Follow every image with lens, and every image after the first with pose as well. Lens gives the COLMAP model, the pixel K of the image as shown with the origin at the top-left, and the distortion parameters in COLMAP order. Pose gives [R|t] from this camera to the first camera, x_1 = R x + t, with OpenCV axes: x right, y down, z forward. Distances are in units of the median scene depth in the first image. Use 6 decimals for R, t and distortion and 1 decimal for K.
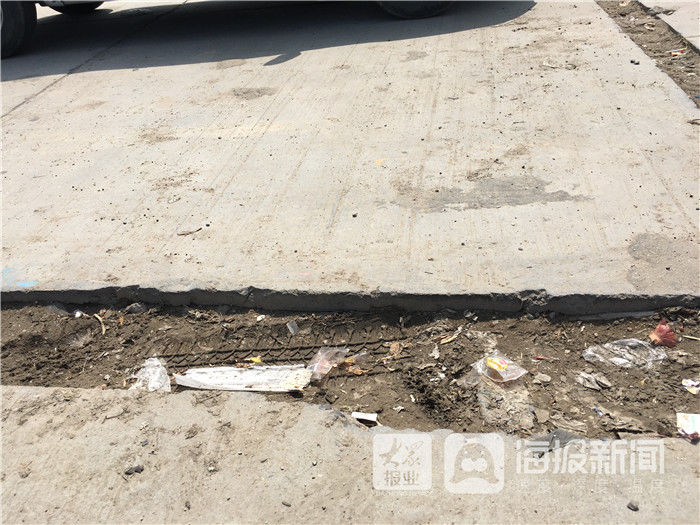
lens RADIAL K [[599.9, 0, 350.6], [0, 599.9, 264.2], [0, 0, 1]] dist [0.070156, -0.097812]
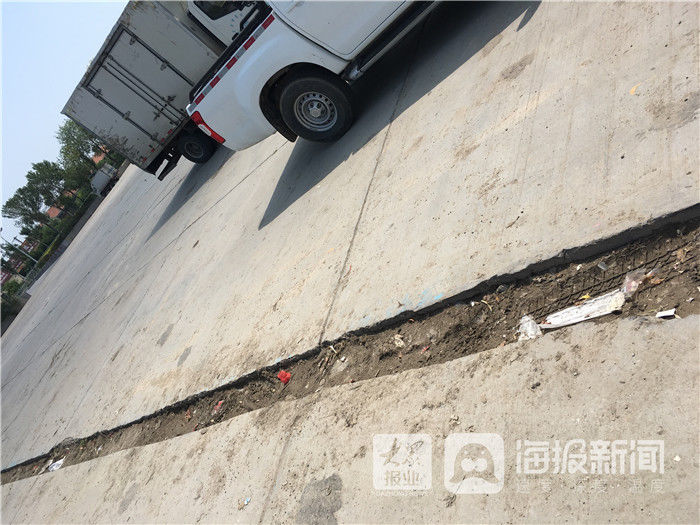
lens RADIAL K [[599.9, 0, 346.7], [0, 599.9, 263.2], [0, 0, 1]] dist [0.070156, -0.097812]
pose [[0.714868, -0.372109, -0.592029, 0.331478], [0.453510, 0.891163, -0.012517, -0.162164], [0.532252, -0.259542, 0.805820, -0.489001]]
